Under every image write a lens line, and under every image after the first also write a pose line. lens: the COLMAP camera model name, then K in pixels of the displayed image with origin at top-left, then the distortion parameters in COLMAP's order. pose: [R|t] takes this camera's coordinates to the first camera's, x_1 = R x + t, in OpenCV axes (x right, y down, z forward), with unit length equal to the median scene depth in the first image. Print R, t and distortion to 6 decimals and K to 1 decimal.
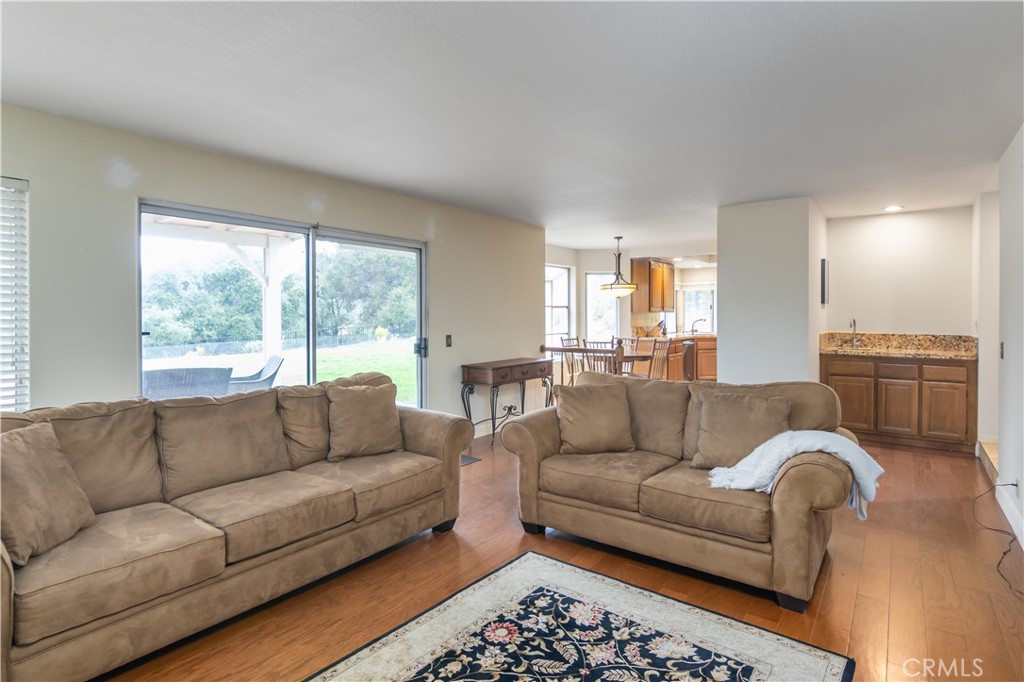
lens RADIAL K [[523.8, 0, 511.8], [0, 523.8, 310.7], [0, 0, 1]] dist [-0.001239, -0.000019]
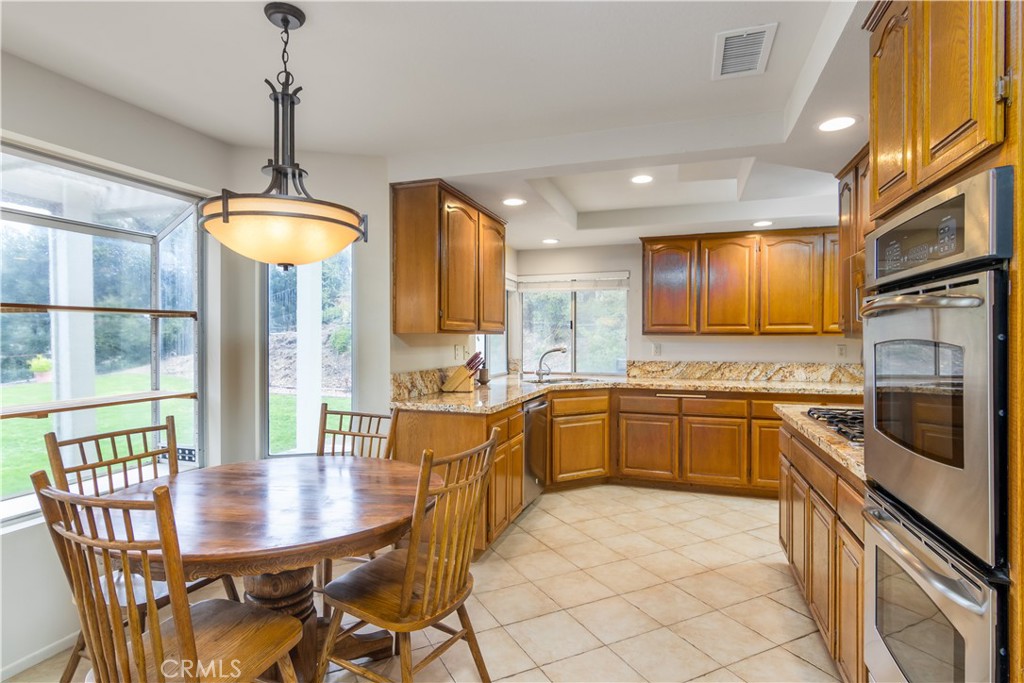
lens RADIAL K [[531.9, 0, 519.9], [0, 531.9, 344.9], [0, 0, 1]] dist [0.003569, 0.000382]
pose [[0.942964, 0.004838, 0.332859, 0.174959], [-0.013852, 0.999599, 0.024713, 0.000618], [-0.332606, -0.027915, 0.942653, 0.579606]]
